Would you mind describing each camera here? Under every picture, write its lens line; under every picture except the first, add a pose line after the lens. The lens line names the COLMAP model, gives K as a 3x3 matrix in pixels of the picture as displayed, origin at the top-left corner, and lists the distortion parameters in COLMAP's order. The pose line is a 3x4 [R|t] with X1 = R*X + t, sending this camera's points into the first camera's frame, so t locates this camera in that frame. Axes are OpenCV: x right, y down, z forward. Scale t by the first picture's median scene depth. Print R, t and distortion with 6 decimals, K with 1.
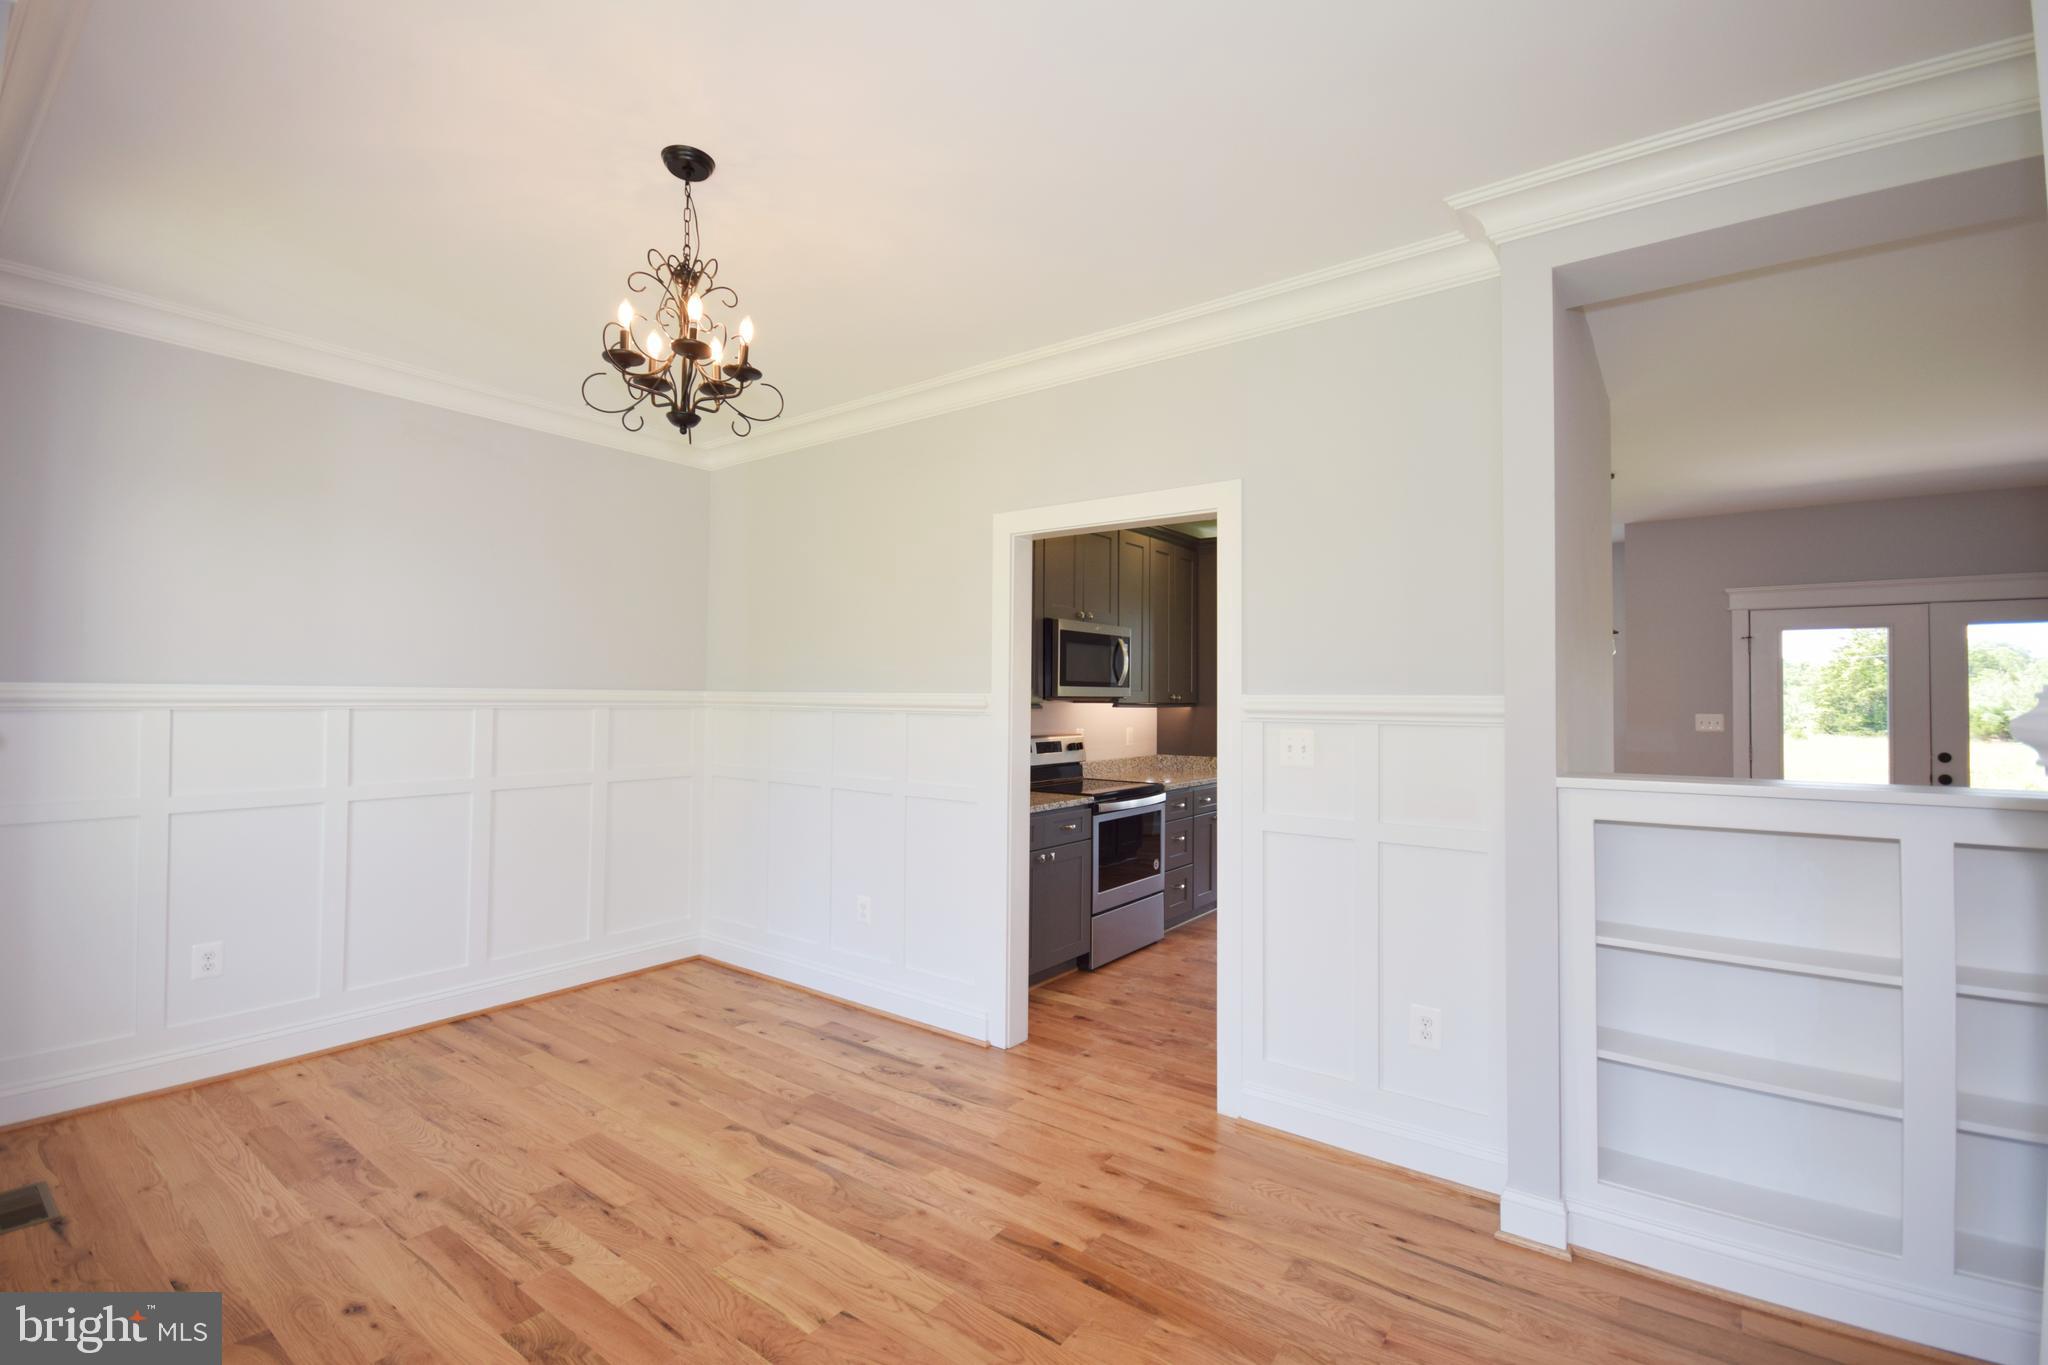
lens RADIAL K [[905.2, 0, 1033.3], [0, 905.2, 681.2], [0, 0, 1]] dist [-0.004024, -0.002609]
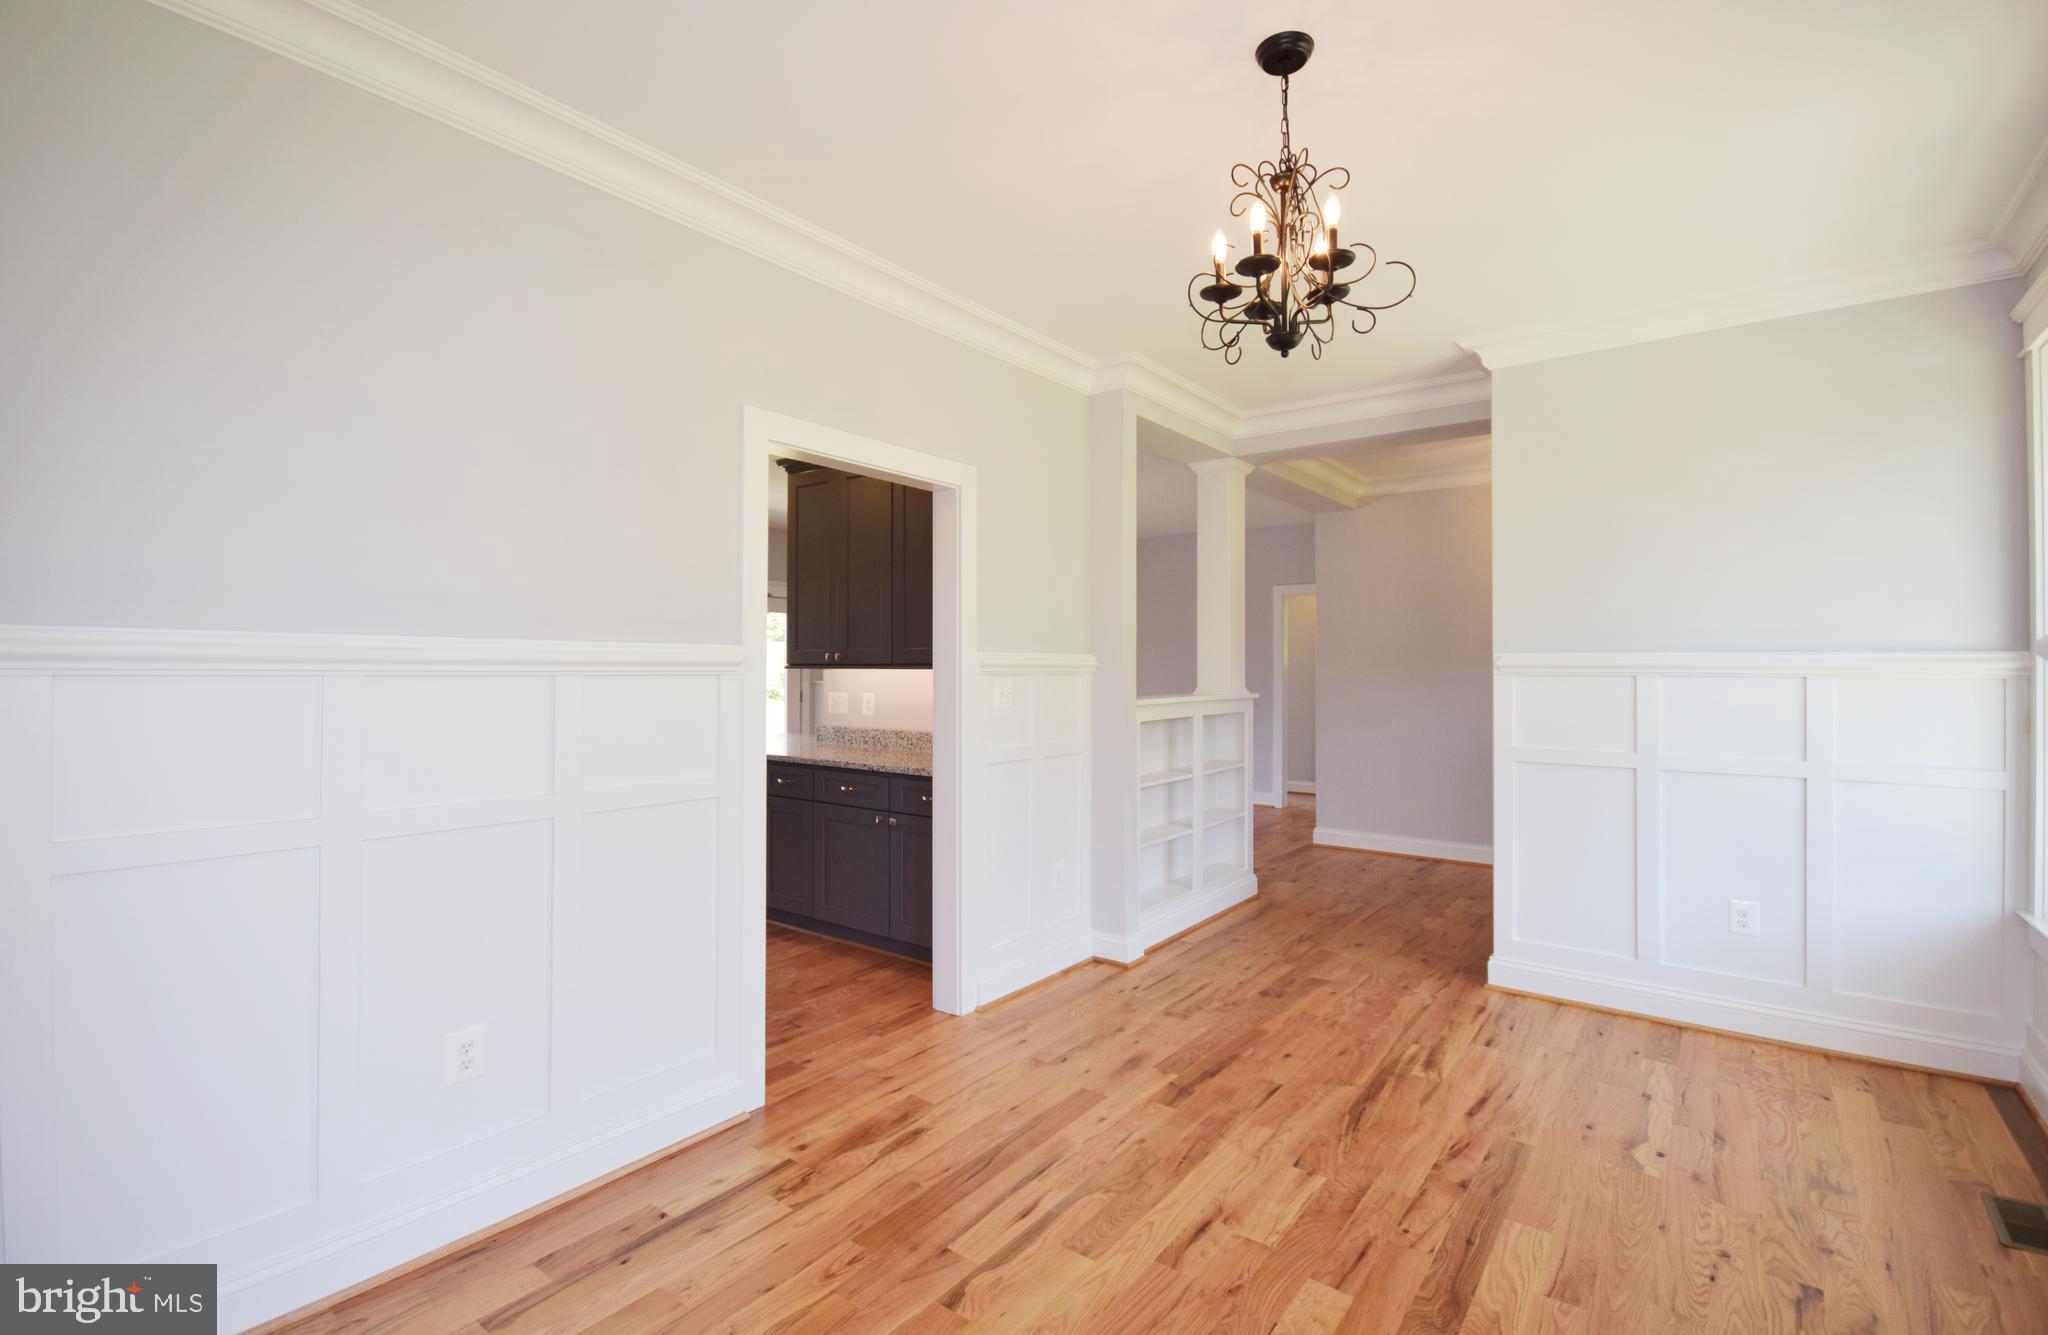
lens RADIAL K [[934.5, 0, 1024.0], [0, 934.5, 665.5], [0, 0, 1]] dist [-0.000608, 0.000128]
pose [[0.006592, -0.003851, 0.999971, -1.018605], [-0.020303, 0.999786, 0.003984, 0.027488], [-0.999772, -0.020329, 0.006512, 0.959227]]
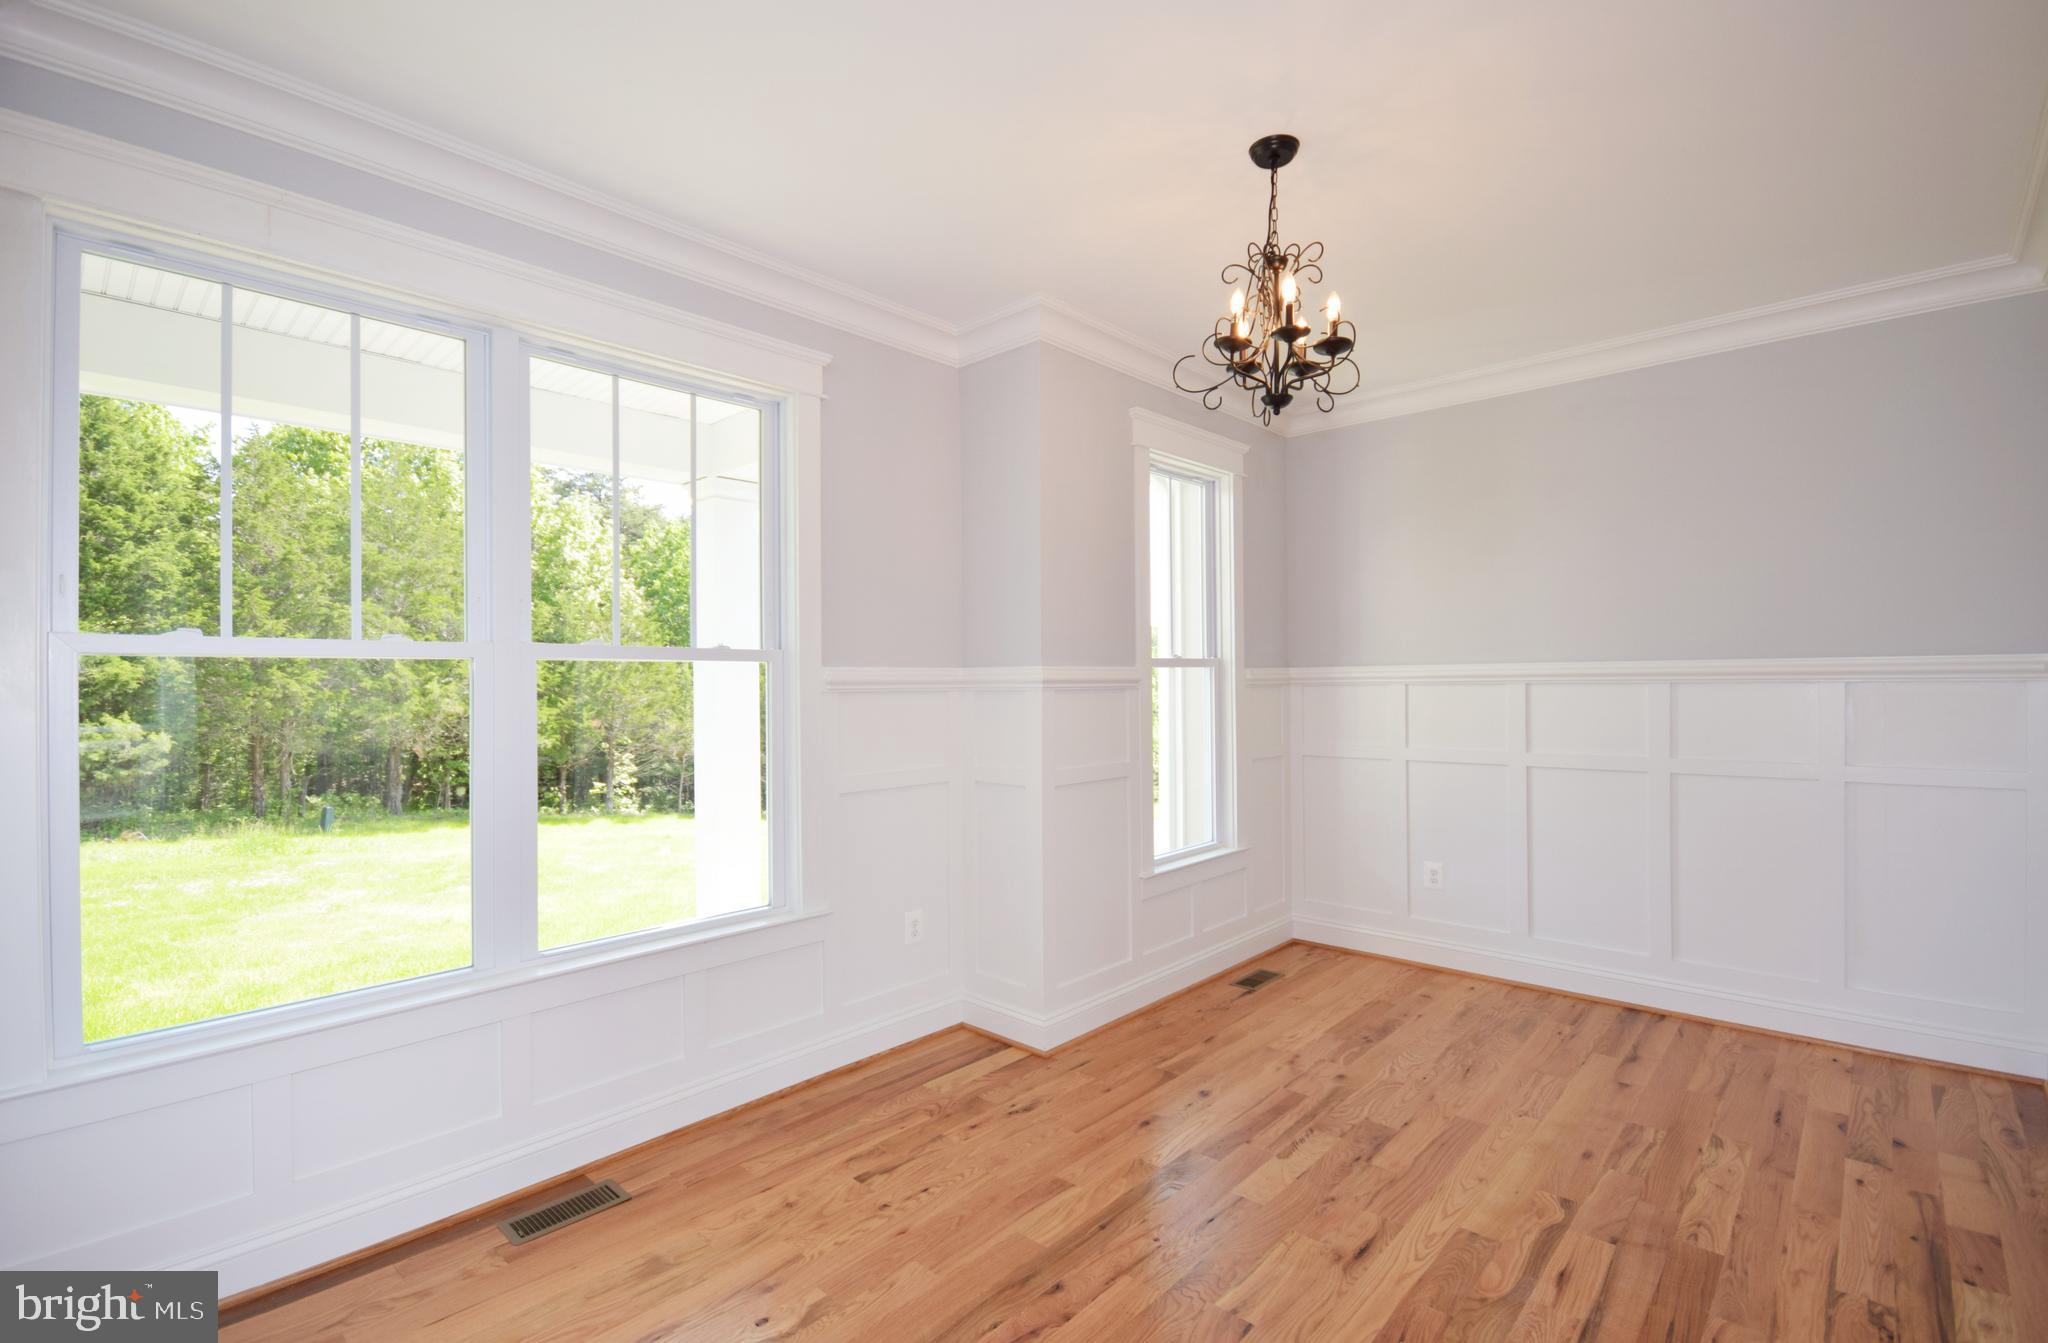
lens RADIAL K [[916.7, 0, 1026.4], [0, 916.7, 671.5], [0, 0, 1]] dist [-0.003251, -0.002224]
pose [[-0.100474, -0.016236, -0.994807, 0.535282], [0.024286, 0.999529, -0.018766, 0.026203], [0.994643, -0.026045, -0.100033, 0.620157]]
